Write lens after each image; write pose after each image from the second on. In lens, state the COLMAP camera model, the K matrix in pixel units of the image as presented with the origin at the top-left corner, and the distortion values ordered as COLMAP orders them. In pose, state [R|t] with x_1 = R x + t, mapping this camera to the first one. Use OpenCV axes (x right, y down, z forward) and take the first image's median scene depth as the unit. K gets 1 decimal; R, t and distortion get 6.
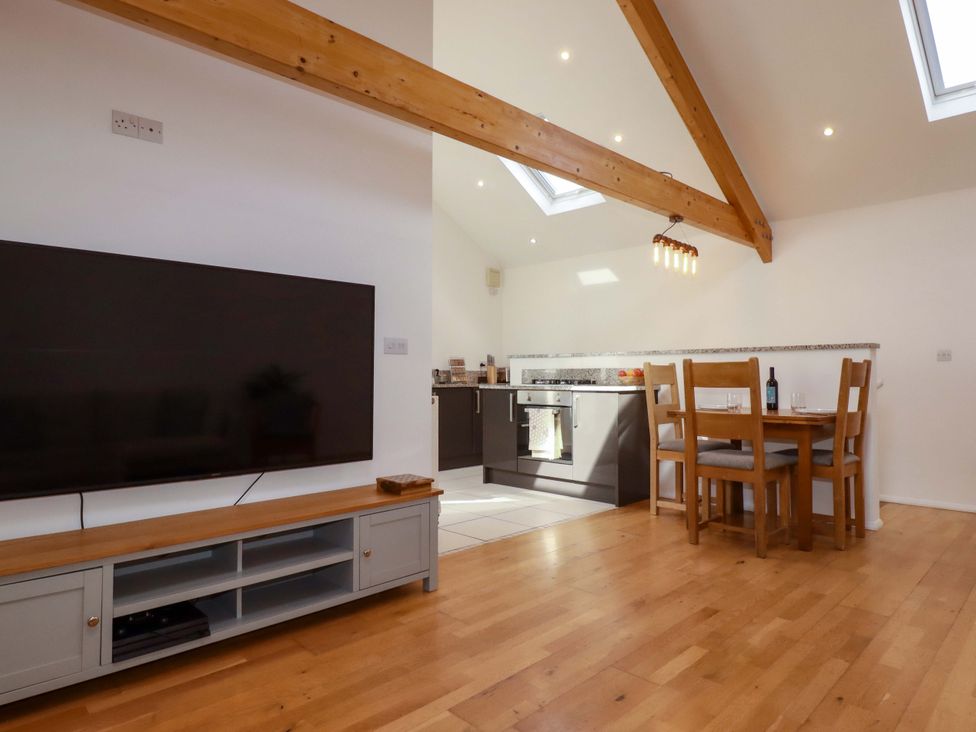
lens RADIAL K [[603.1, 0, 488.0], [0, 603.1, 366.0], [0, 0, 1]] dist [0.000144, 0.000295]
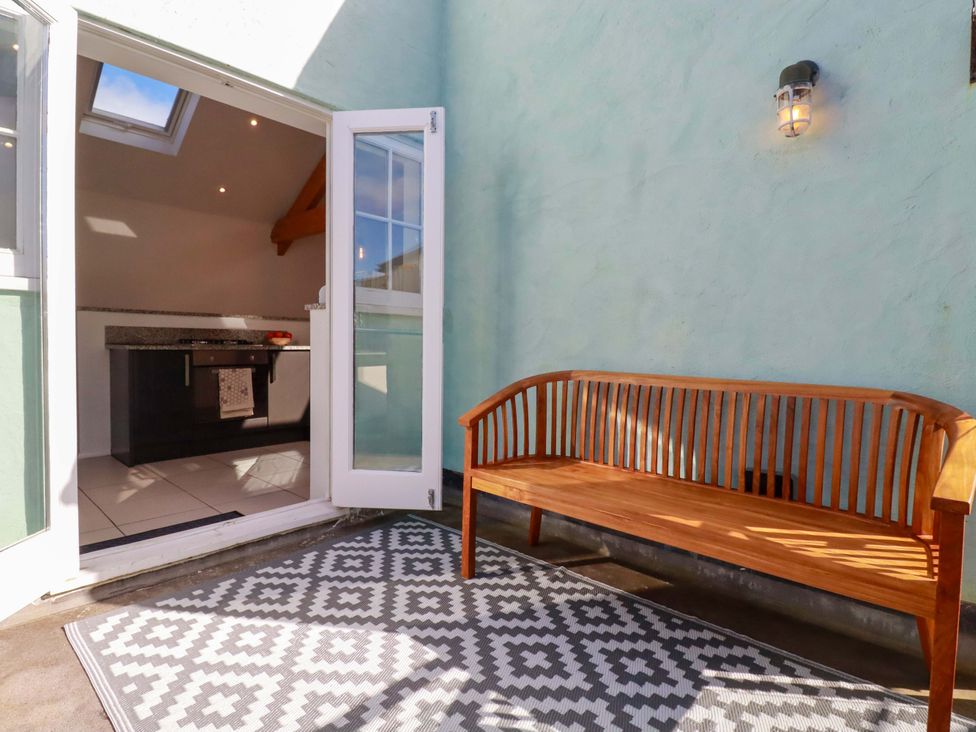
lens RADIAL K [[521.2, 0, 488.0], [0, 521.2, 366.0], [0, 0, 1]] dist [-0.005692, -0.001904]
pose [[-0.069807, -0.047755, 0.996417, -0.787036], [-0.040708, 0.998158, 0.044986, 0.008543], [-0.996730, -0.037421, -0.071622, 0.617580]]
